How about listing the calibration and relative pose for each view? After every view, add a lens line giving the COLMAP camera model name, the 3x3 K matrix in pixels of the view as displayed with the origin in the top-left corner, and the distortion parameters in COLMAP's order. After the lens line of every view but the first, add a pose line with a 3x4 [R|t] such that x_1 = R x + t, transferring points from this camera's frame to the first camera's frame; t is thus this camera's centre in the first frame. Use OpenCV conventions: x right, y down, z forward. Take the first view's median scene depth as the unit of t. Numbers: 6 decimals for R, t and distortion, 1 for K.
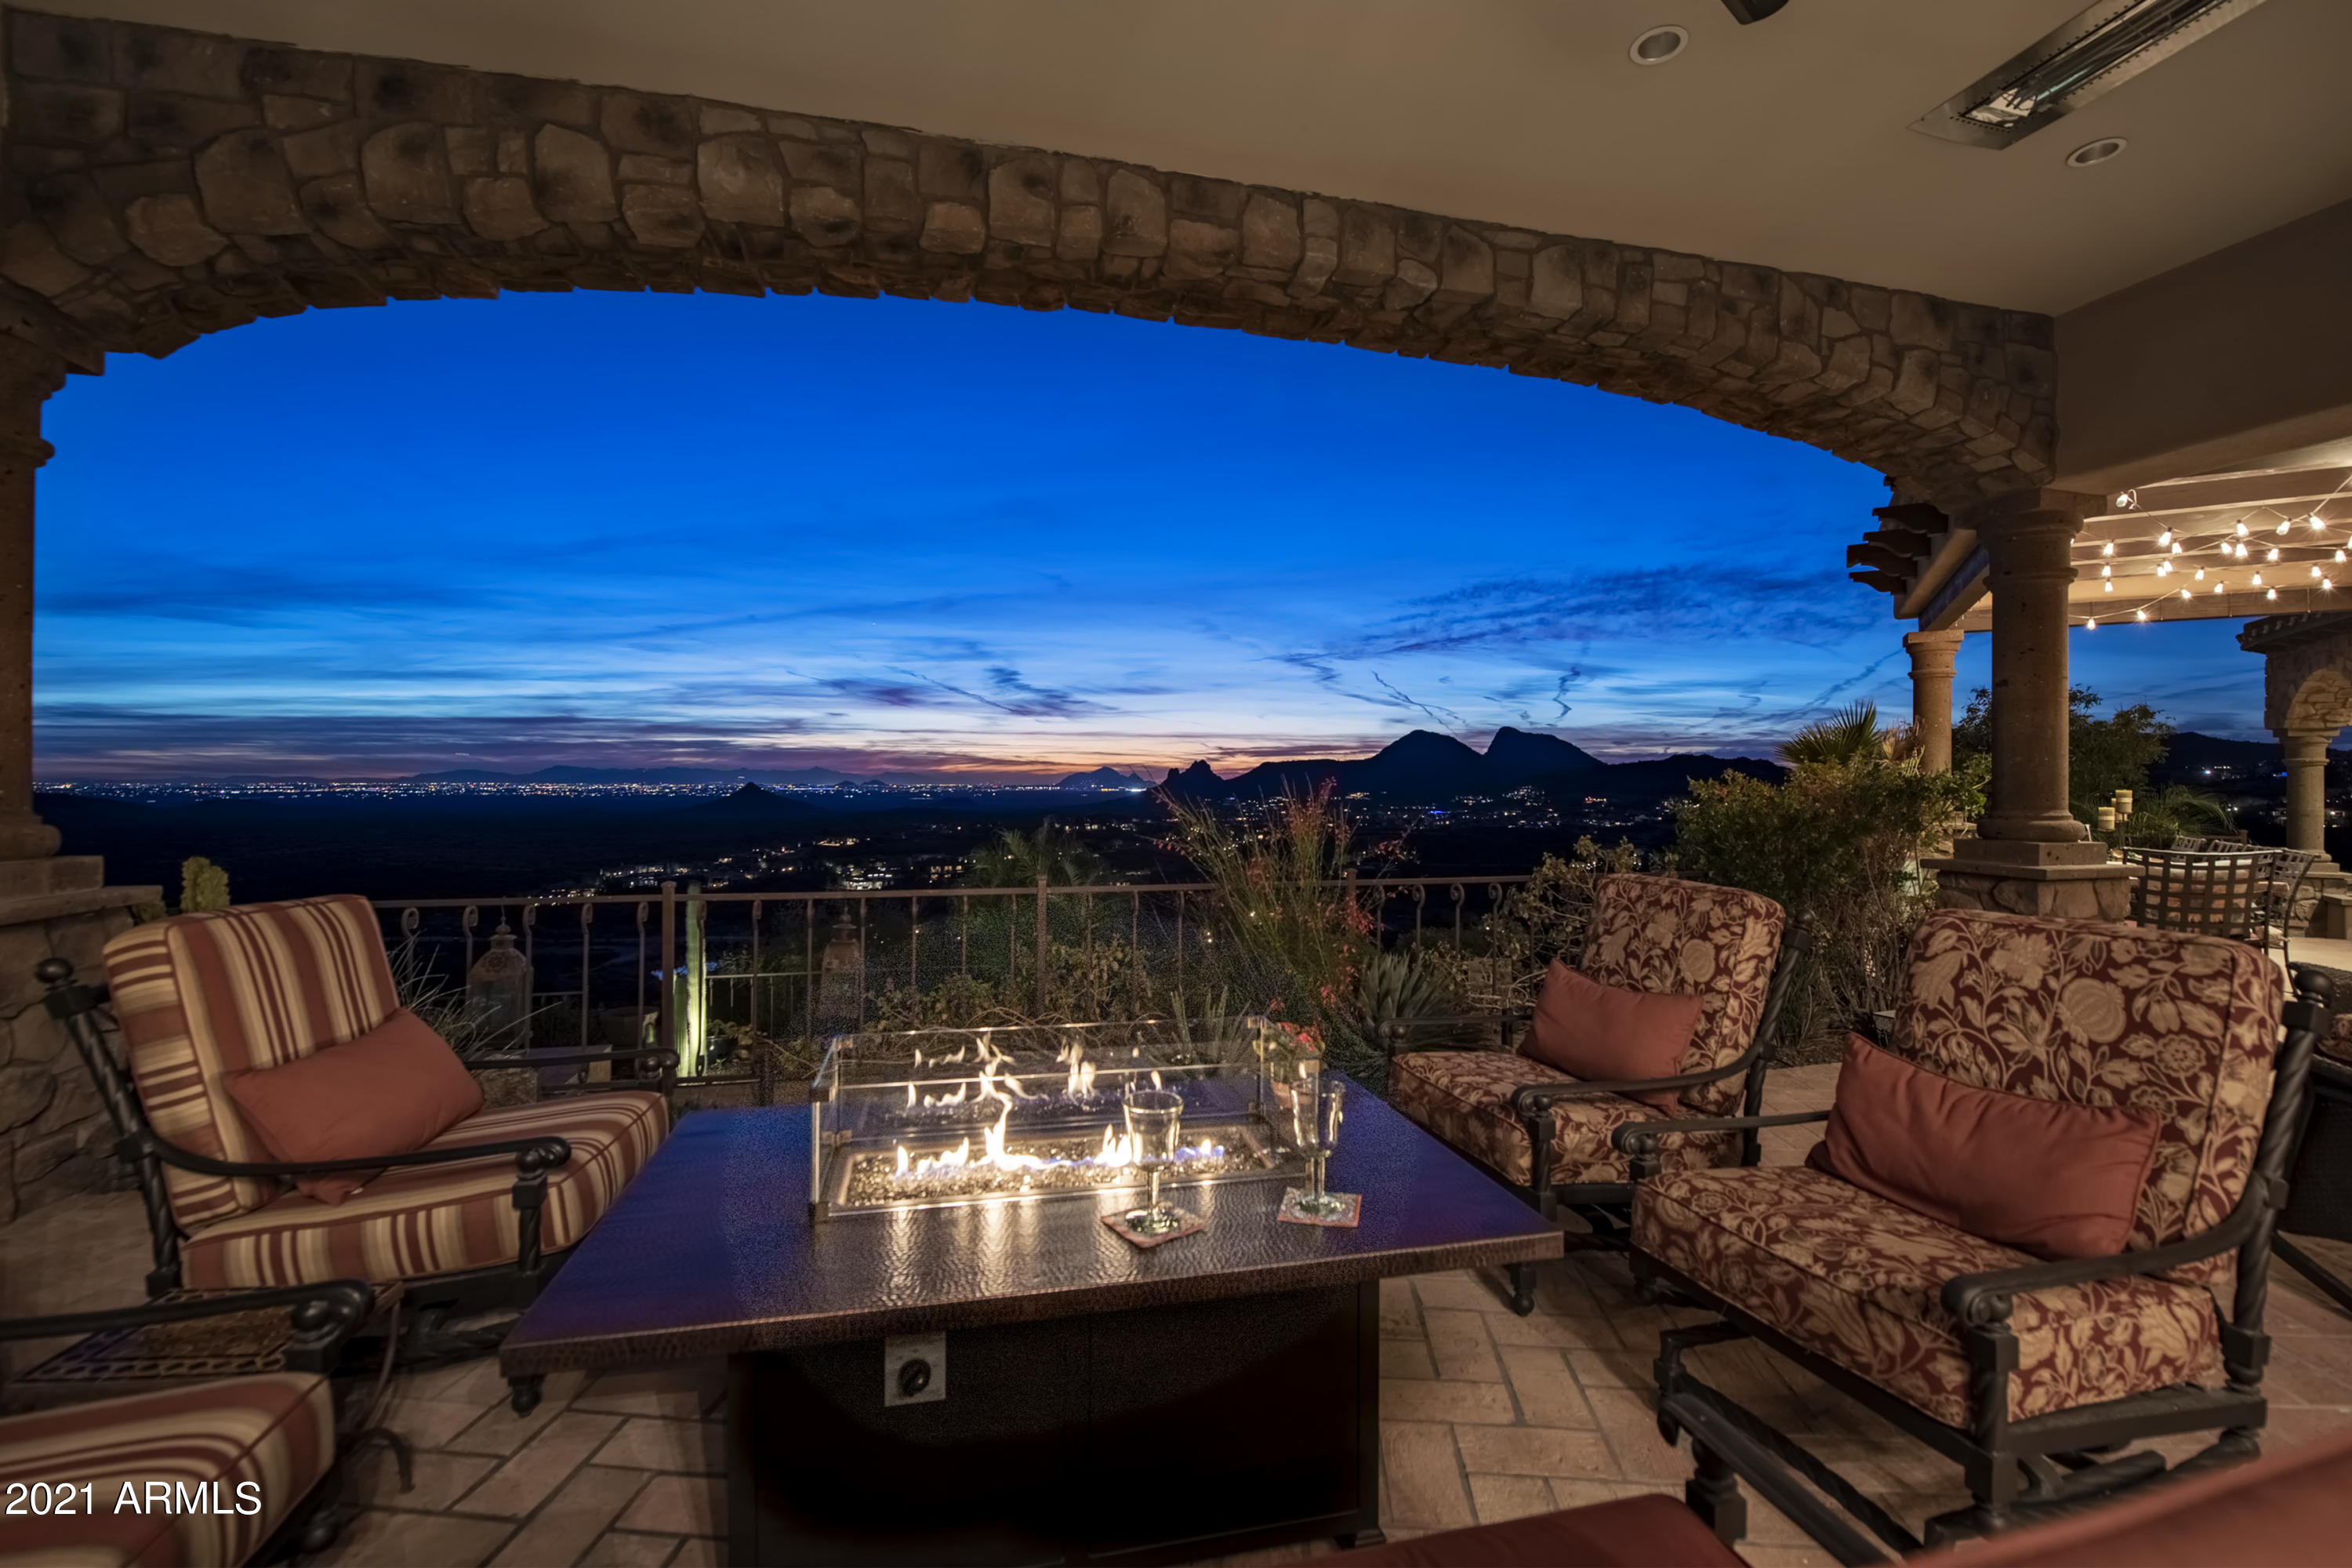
lens RADIAL K [[985.7, 0, 1189.6], [0, 985.7, 793.1], [0, 0, 1]] dist [-0.020799, 0.000158]
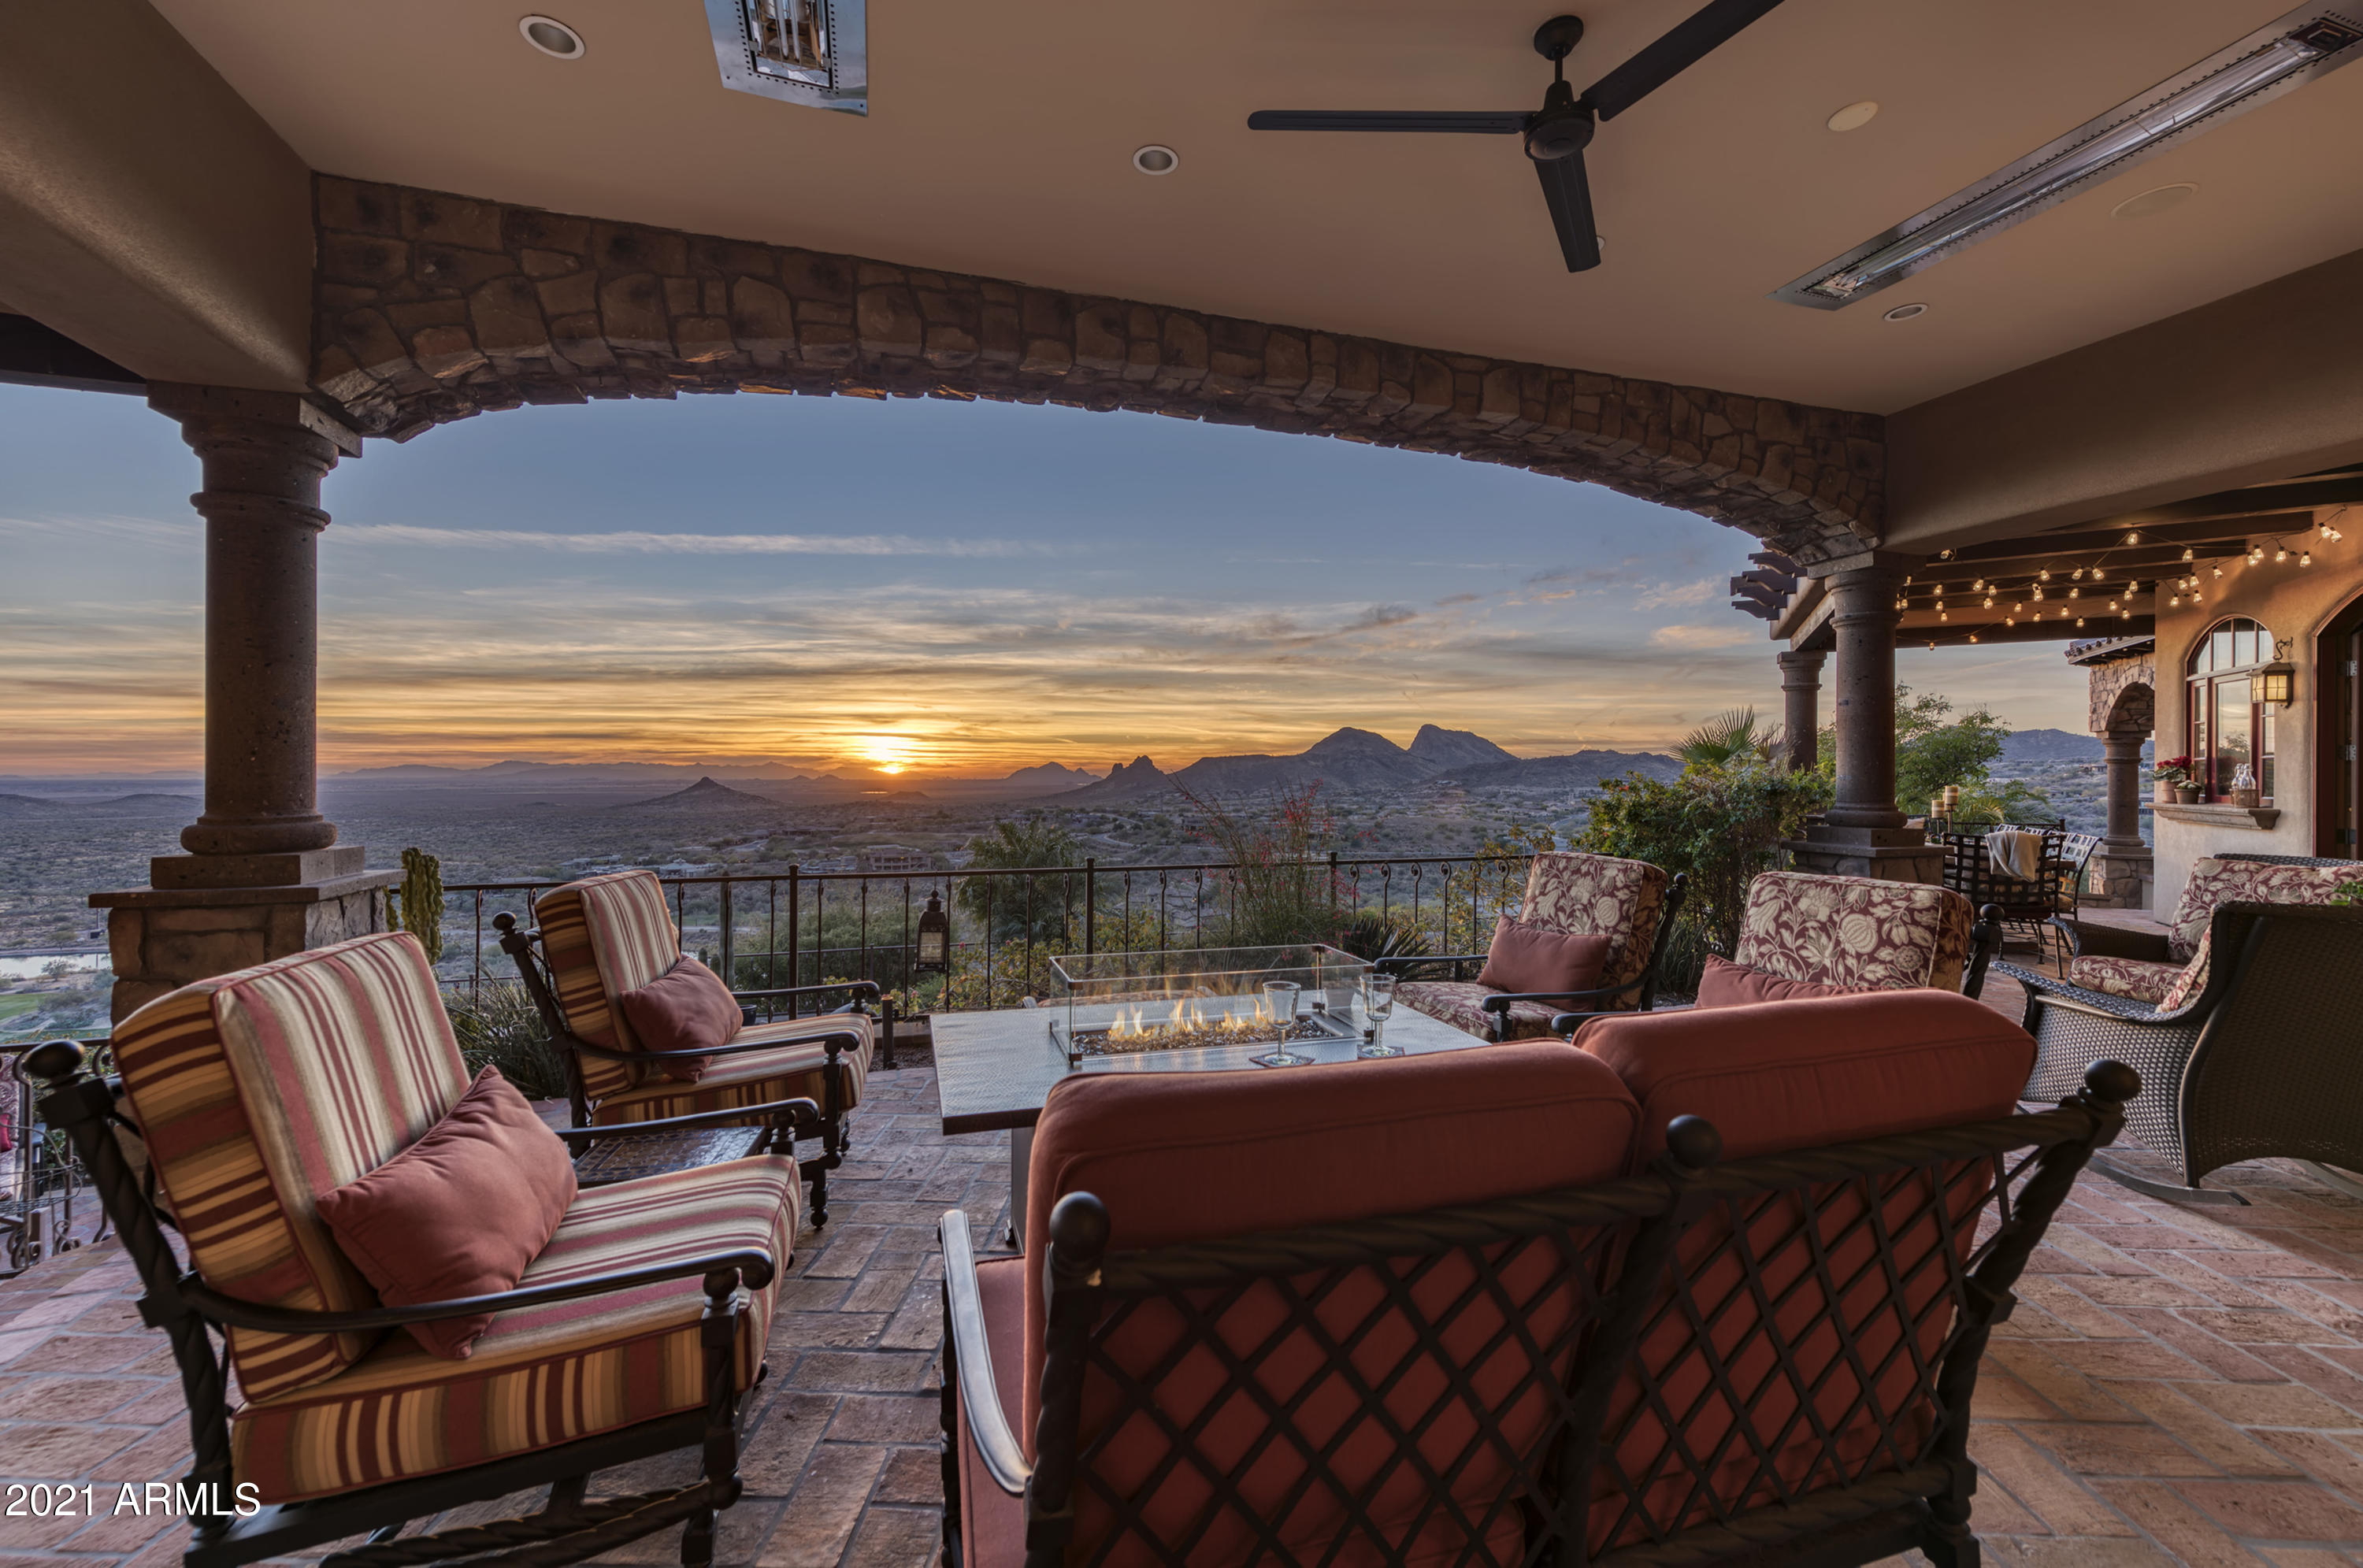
lens RADIAL K [[945.3, 0, 1169.2], [0, 945.3, 789.1], [0, 0, 1]] dist [0.001605, -0.000242]
pose [[0.998799, -0.001685, 0.048970, -0.142932], [0.001539, 0.999994, 0.003019, -0.008847], [-0.048975, -0.002940, 0.998796, -0.264623]]
